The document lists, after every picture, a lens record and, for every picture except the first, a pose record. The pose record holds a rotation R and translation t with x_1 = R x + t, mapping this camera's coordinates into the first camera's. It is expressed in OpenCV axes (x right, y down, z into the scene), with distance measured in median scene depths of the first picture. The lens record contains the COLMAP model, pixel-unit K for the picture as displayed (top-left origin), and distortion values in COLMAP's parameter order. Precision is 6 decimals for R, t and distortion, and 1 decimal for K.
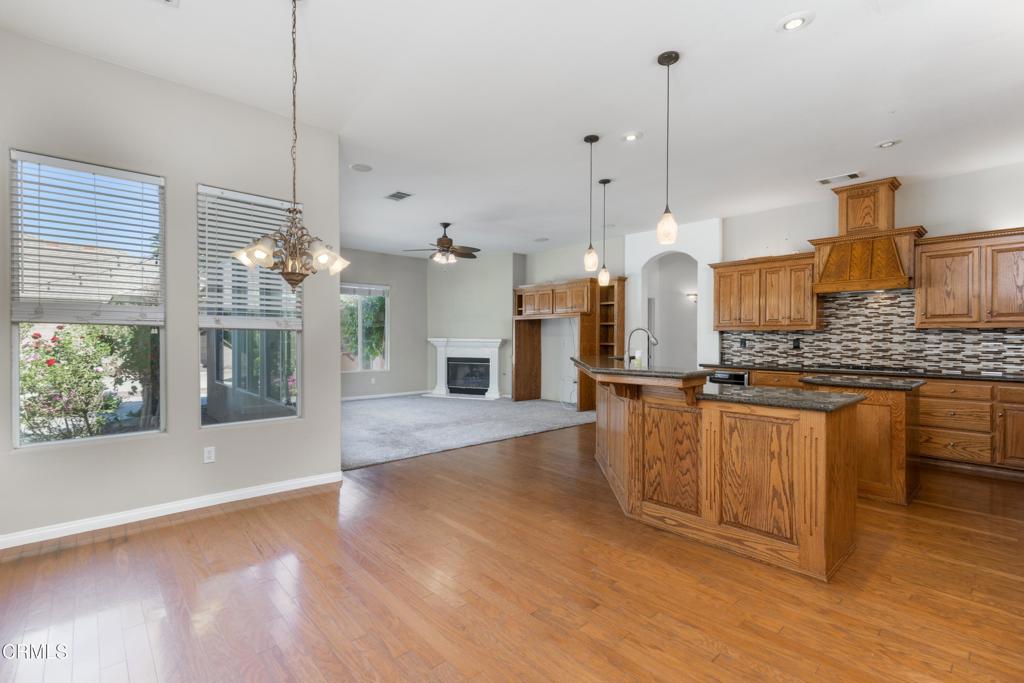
lens RADIAL K [[447.7, 0, 509.8], [0, 447.7, 338.9], [0, 0, 1]] dist [-0.023091, 0.003169]
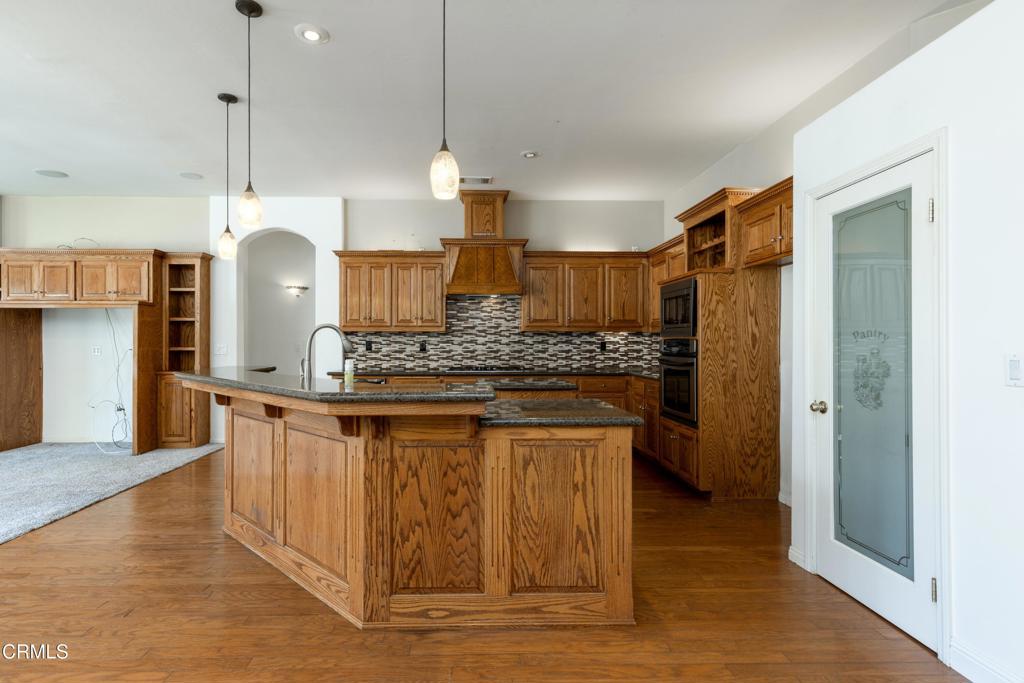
lens RADIAL K [[509.1, 0, 512.3], [0, 509.1, 341.1], [0, 0, 1]] dist [0.003857, -0.000082]
pose [[0.660652, -0.002454, 0.750688, -0.058613], [0.002485, 0.999996, 0.001082, -0.000524], [-0.750688, 0.001150, 0.660656, 0.168025]]
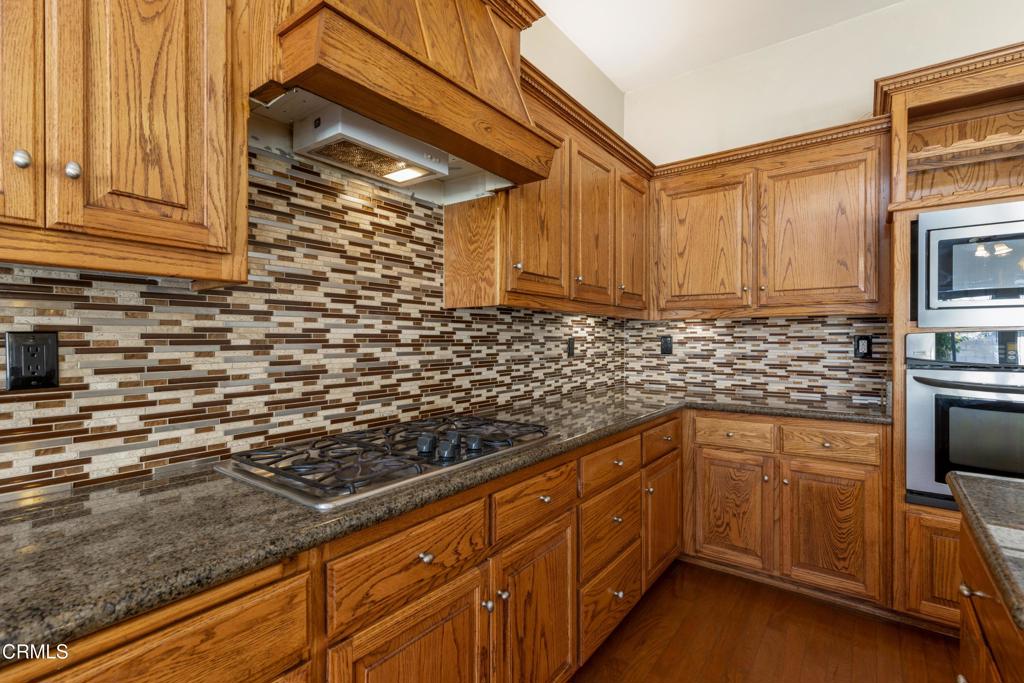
lens RADIAL K [[447.7, 0, 502.8], [0, 447.7, 338.5], [0, 0, 1]] dist [-0.023091, 0.003169]
pose [[-0.142077, -0.000369, 0.989856, 0.579740], [0.002139, 0.999997, 0.000680, 0.003509], [-0.989853, 0.002214, -0.142075, 1.067747]]
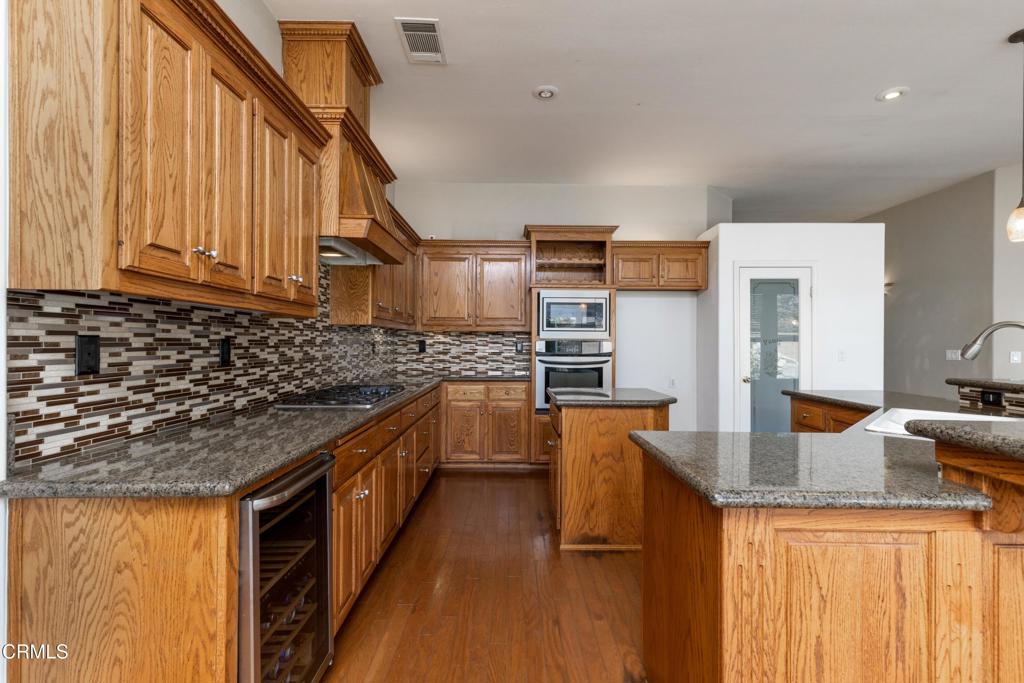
lens RADIAL K [[447.7, 0, 519.0], [0, 447.7, 346.9], [0, 0, 1]] dist [-0.023091, 0.003169]
pose [[-0.741877, -0.004623, 0.670520, 0.308582], [0.003763, 0.999932, 0.011057, 0.004413], [-0.670526, 0.010726, -0.741809, 1.378804]]
